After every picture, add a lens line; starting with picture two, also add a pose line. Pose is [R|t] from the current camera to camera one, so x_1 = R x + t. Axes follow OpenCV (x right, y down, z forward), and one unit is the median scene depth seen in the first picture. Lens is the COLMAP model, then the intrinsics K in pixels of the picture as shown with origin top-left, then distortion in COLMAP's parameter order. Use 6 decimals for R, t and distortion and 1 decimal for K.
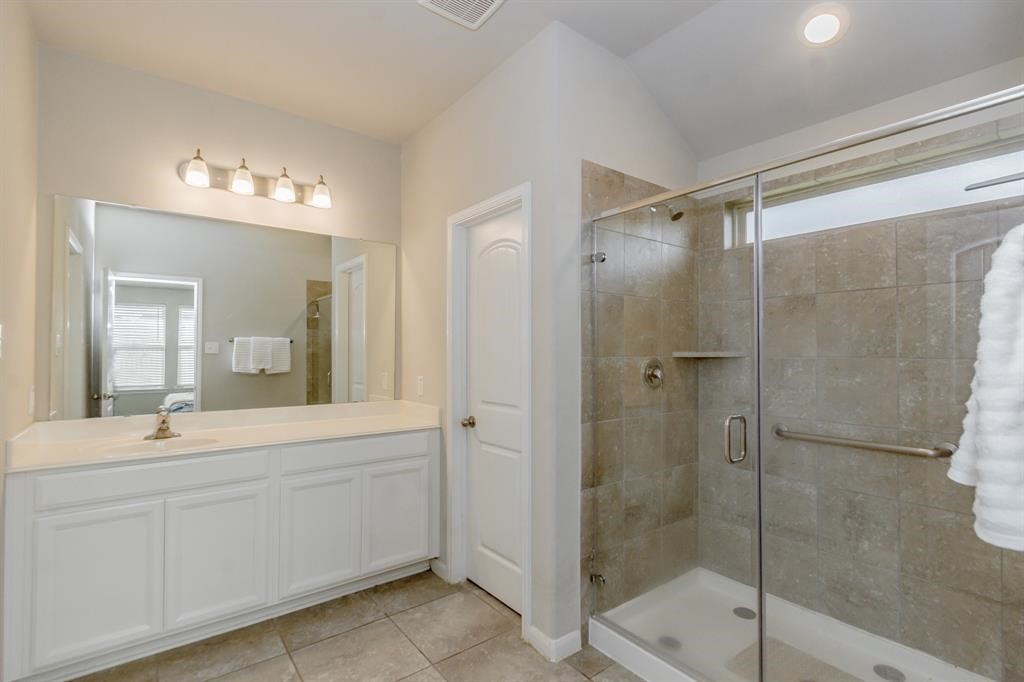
lens RADIAL K [[466.6, 0, 512.0], [0, 466.6, 341.0], [0, 0, 1]] dist [0.001191, 0.000154]
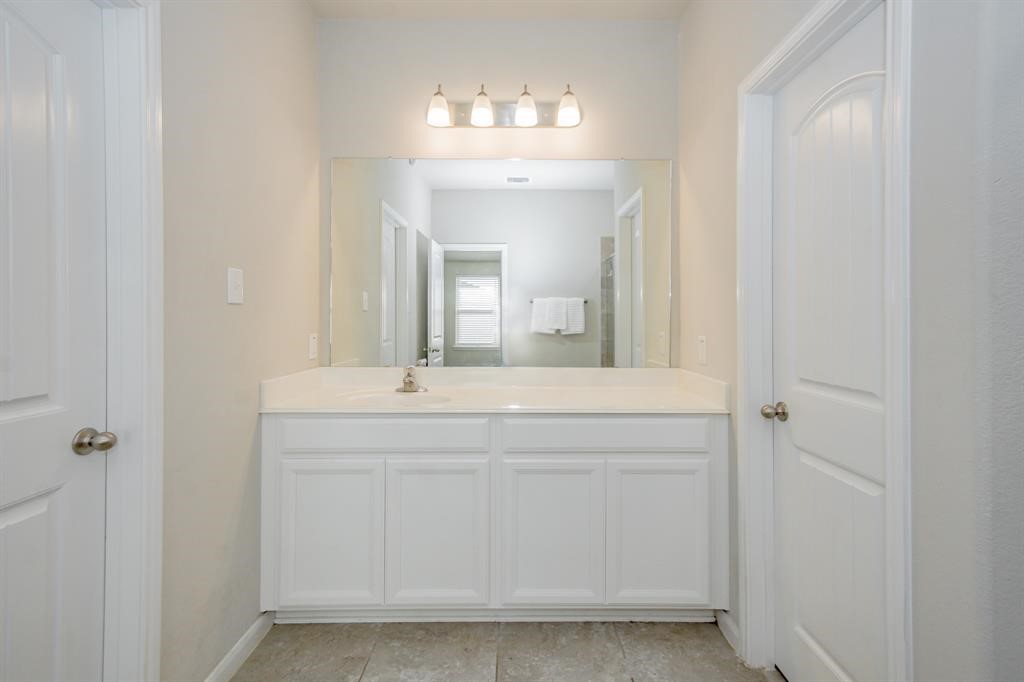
lens RADIAL K [[464.2, 0, 514.6], [0, 464.2, 318.7], [0, 0, 1]] dist [0.013898, 0.000030]
pose [[0.787304, -0.003380, -0.616556, 0.014562], [0.017795, 0.999693, 0.017243, 0.035459], [0.616308, -0.024547, 0.787122, 0.307585]]
